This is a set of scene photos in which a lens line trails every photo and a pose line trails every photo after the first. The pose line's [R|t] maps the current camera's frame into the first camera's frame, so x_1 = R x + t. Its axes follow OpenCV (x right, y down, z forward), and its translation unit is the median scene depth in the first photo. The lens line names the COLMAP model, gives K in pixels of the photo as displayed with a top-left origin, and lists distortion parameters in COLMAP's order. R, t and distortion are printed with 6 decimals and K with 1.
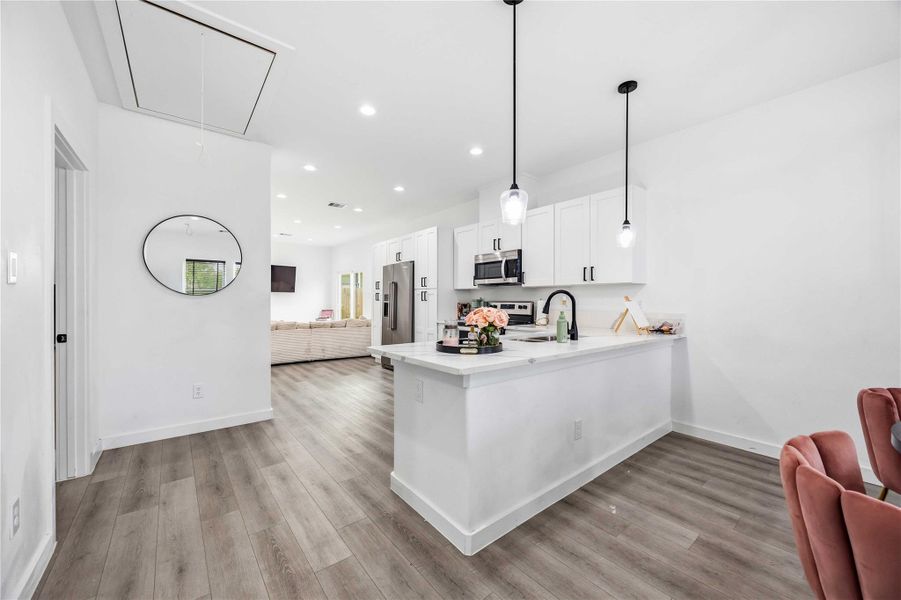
lens RADIAL K [[343.4, 0, 449.1], [0, 343.4, 301.6], [0, 0, 1]] dist [-0.001394, -0.000097]
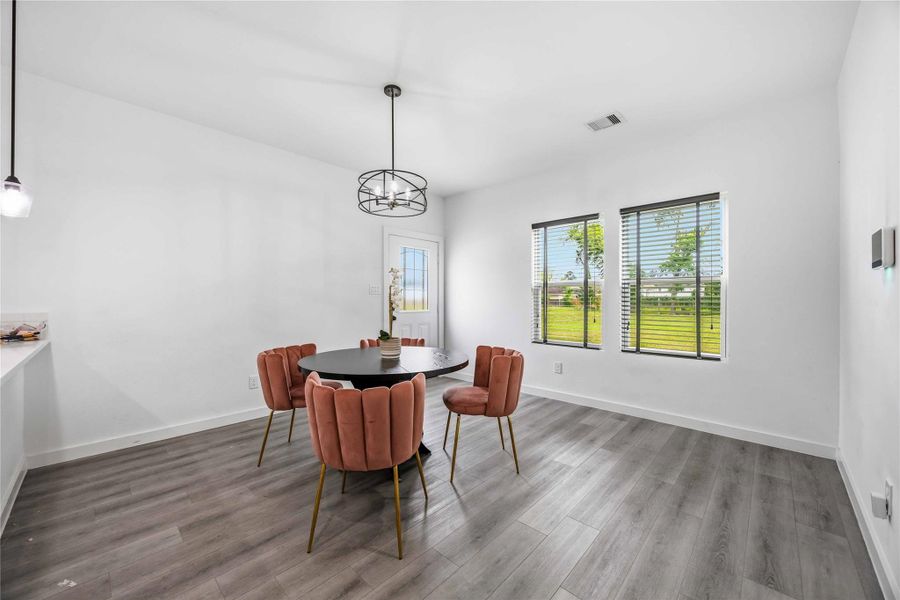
lens RADIAL K [[346.2, 0, 448.1], [0, 346.2, 299.8], [0, 0, 1]] dist [-0.000162, -0.000169]
pose [[-0.131908, -0.001910, 0.991260, -0.216798], [0.002267, 0.999995, 0.002228, 0.006295], [-0.991259, 0.002541, -0.131903, 0.189988]]
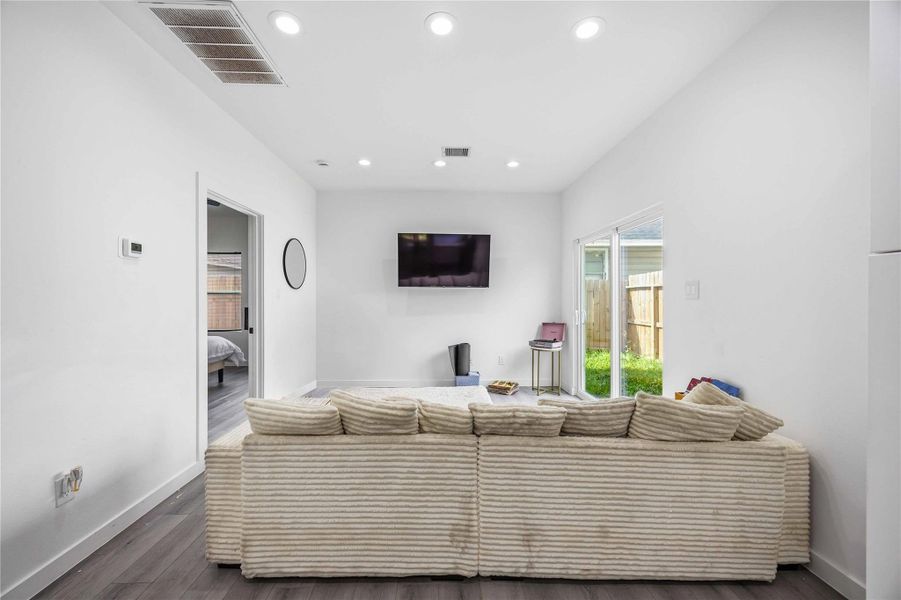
lens RADIAL K [[346.6, 0, 448.6], [0, 346.6, 299.8], [0, 0, 1]] dist [-0.000162, -0.000169]
pose [[0.795329, 0.004470, -0.606161, -0.575434], [0.001069, 0.999961, 0.008777, -0.038607], [0.606177, -0.007629, 0.795293, 1.687803]]
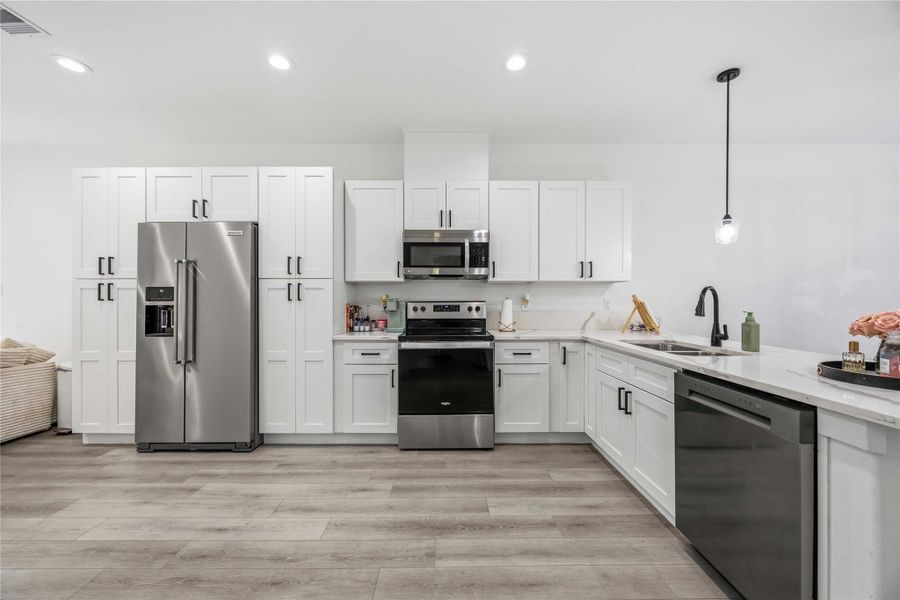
lens RADIAL K [[346.2, 0, 448.1], [0, 346.2, 299.8], [0, 0, 1]] dist [-0.000162, -0.000169]
pose [[0.627447, -0.002779, 0.778654, -0.560699], [0.005044, 0.999987, -0.000495, -0.004379], [-0.778643, 0.004238, 0.627453, 0.794902]]
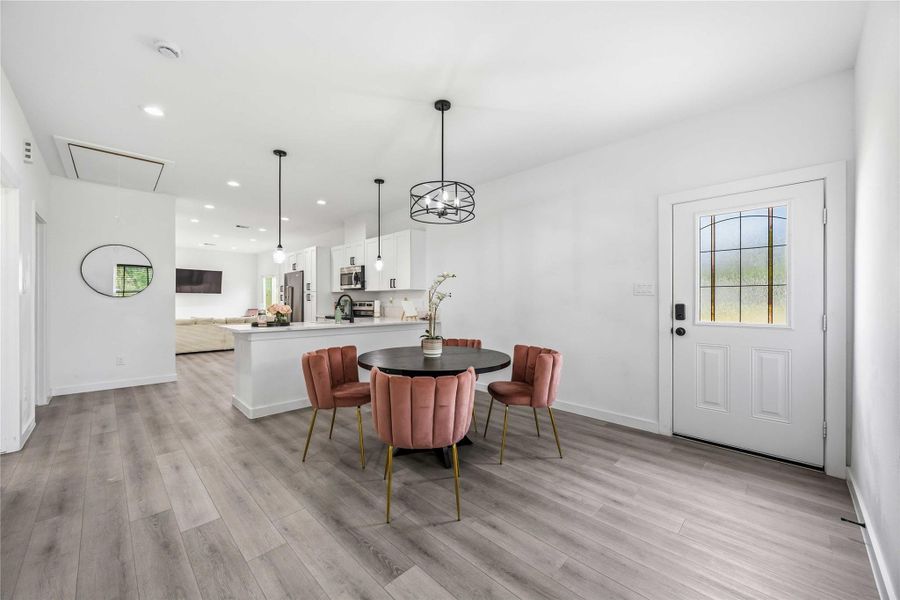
lens RADIAL K [[346.2, 0, 448.1], [0, 346.2, 299.8], [0, 0, 1]] dist [-0.000162, -0.000169]
pose [[0.994808, -0.000629, 0.101764, 0.548173], [0.001250, 0.999981, -0.006036, 0.004673], [-0.101758, 0.006131, 0.994790, -0.663777]]
